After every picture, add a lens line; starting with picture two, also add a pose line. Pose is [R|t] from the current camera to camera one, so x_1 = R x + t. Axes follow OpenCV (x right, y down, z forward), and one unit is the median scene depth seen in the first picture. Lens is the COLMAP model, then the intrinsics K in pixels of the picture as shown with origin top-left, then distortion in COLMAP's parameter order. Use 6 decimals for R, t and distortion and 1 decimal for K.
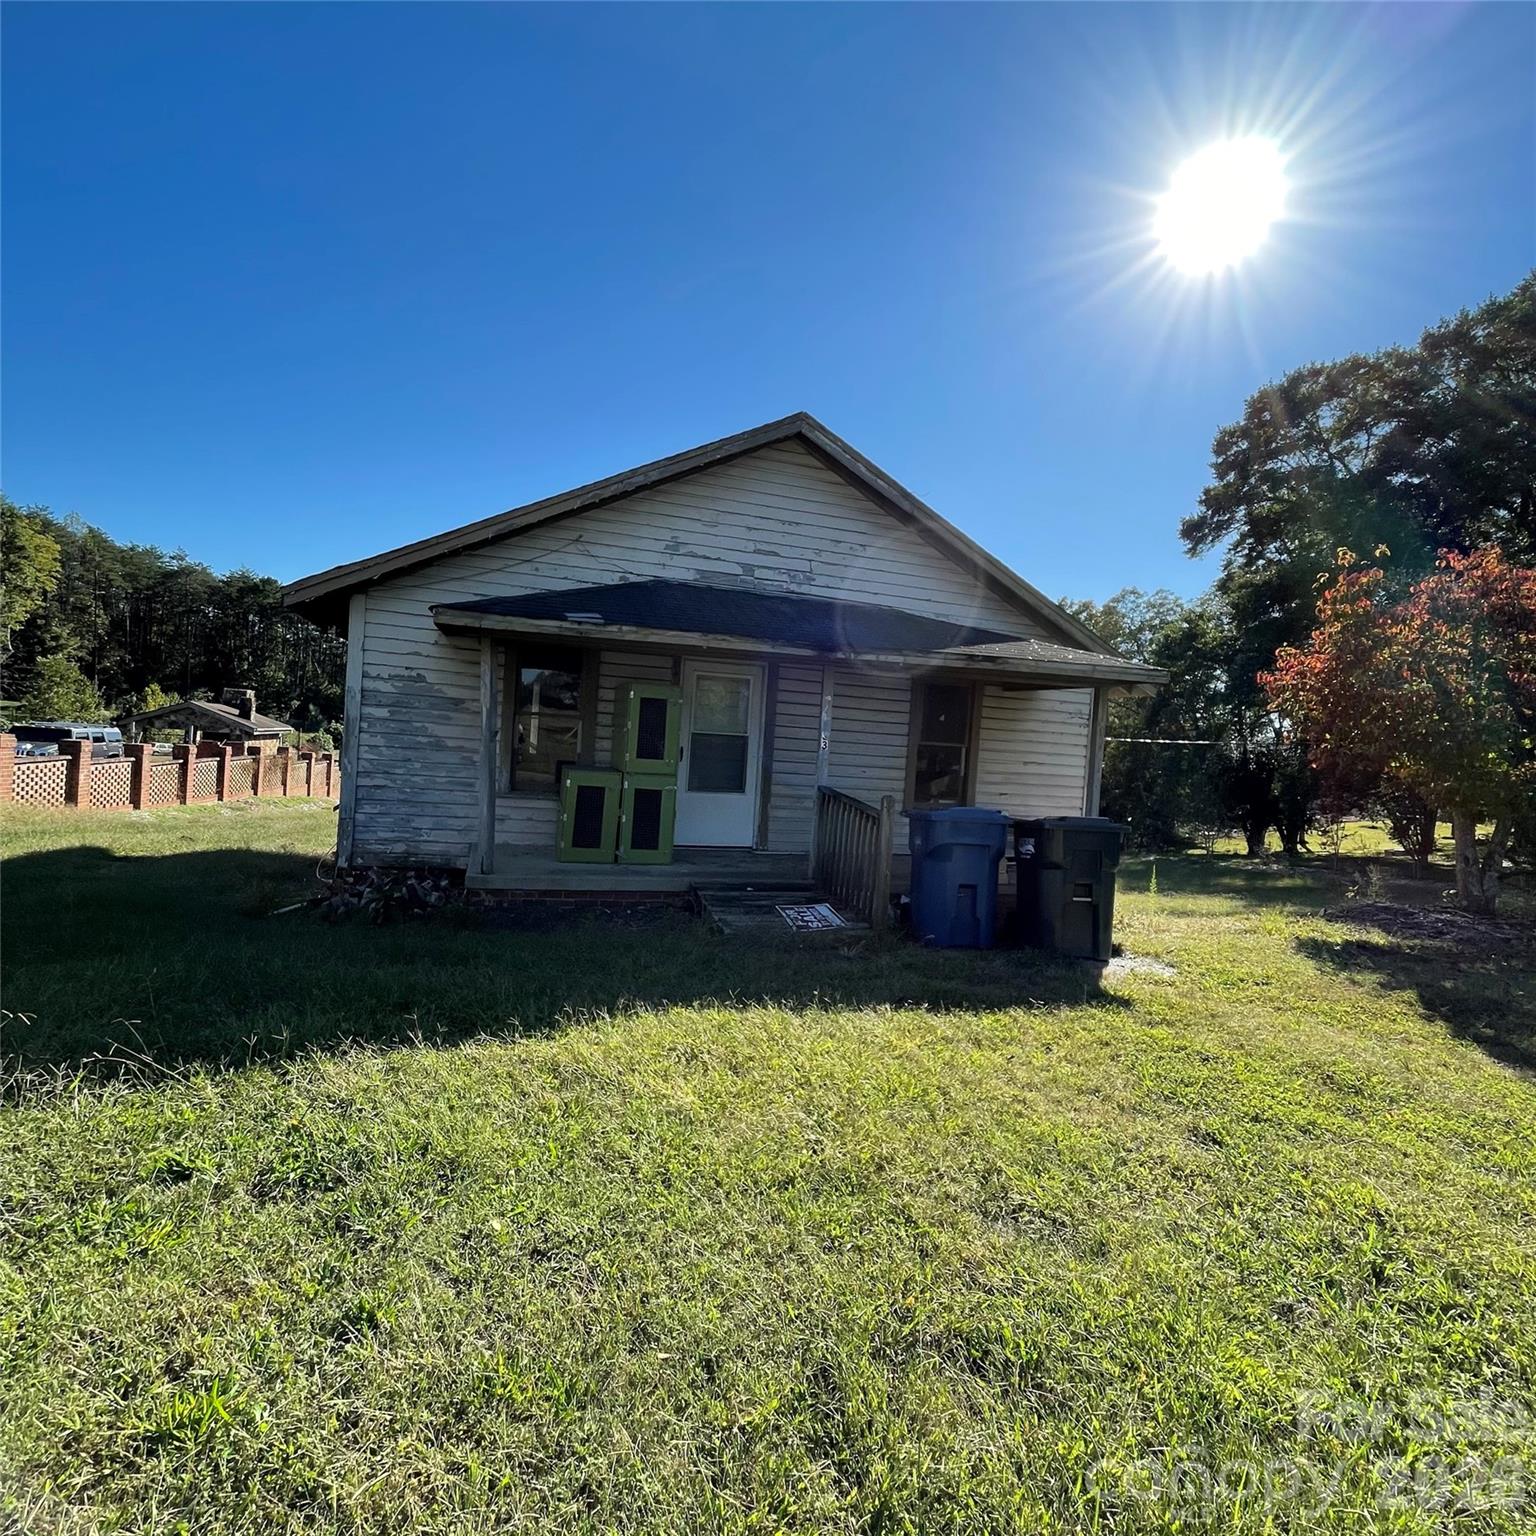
lens RADIAL K [[828.9, 0, 763.3], [0, 828.9, 772.5], [0, 0, 1]] dist [-0.007908, 0.004323]
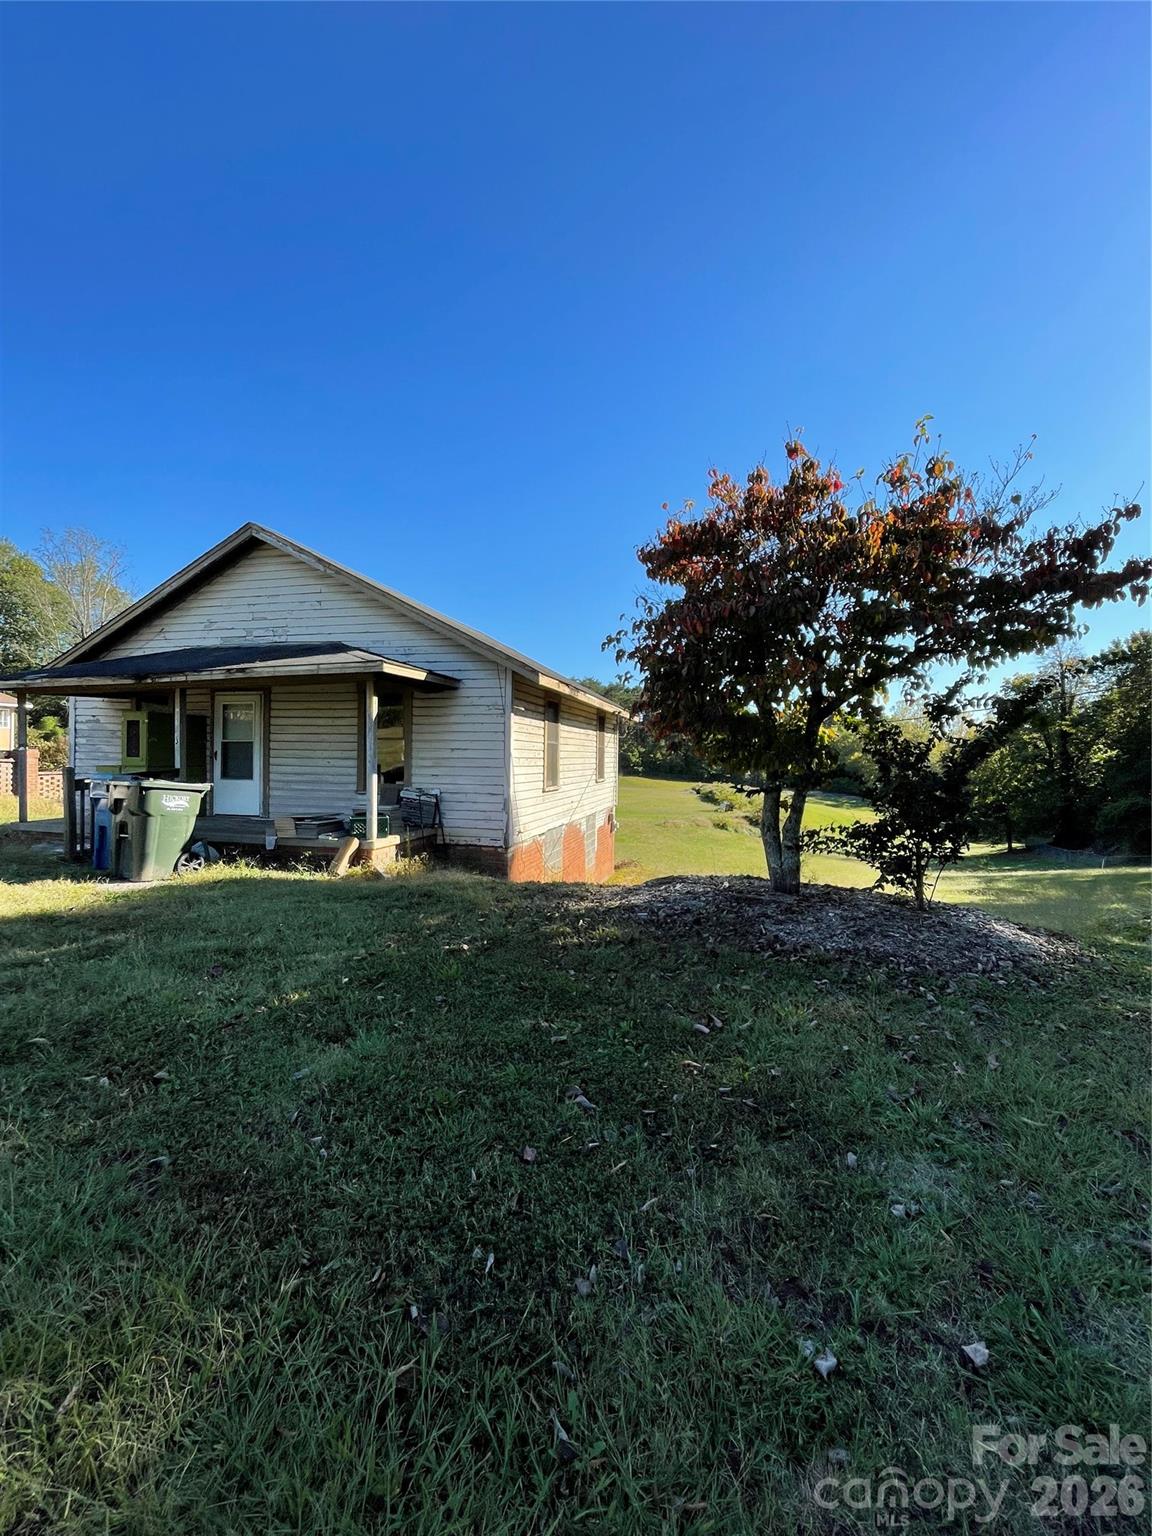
lens RADIAL K [[617.2, 0, 576.0], [0, 617.2, 768.1], [0, 0, 1]] dist [-0.000092, 0.000005]
pose [[0.855238, -0.046646, -0.516132, 1.052468], [0.024382, 0.998460, -0.049837, 0.073784], [0.517662, 0.030038, 0.855058, 0.347781]]
